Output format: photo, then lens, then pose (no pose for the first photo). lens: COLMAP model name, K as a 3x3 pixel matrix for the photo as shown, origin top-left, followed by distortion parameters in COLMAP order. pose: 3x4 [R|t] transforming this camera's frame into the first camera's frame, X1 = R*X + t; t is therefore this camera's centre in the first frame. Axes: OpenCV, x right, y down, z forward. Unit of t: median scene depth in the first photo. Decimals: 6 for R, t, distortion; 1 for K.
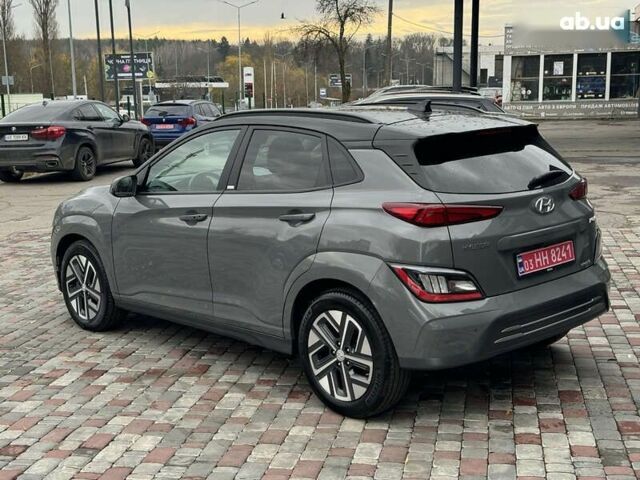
lens RADIAL K [[883.8, 0, 320.0], [0, 883.8, 240.0], [0, 0, 1]] dist [0.141959, -0.148103]
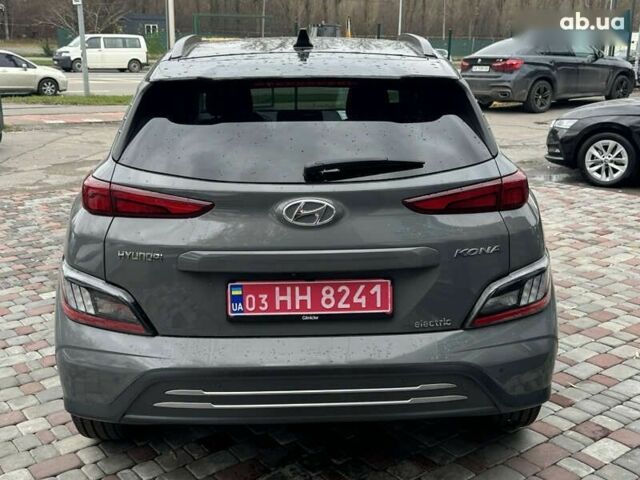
lens RADIAL K [[736.3, 0, 320.0], [0, 736.3, 240.0], [0, 0, 1]] dist [0.096468, -0.045908]
pose [[0.751268, 0.202962, -0.628015, 0.515485], [-0.132746, 0.978564, 0.157454, -0.089699], [0.646510, -0.034924, 0.762106, 0.568250]]
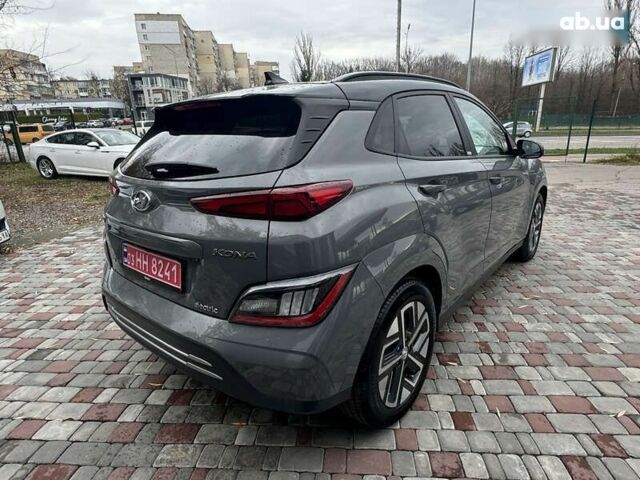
lens RADIAL K [[402.9, 0, 320.0], [0, 402.9, 240.0], [0, 0, 1]] dist [0.001724, -0.000124]
pose [[0.107515, 0.333038, -0.936764, 0.555943], [-0.116368, 0.939964, 0.320820, -0.125338], [0.987370, 0.074516, 0.139815, 1.003499]]
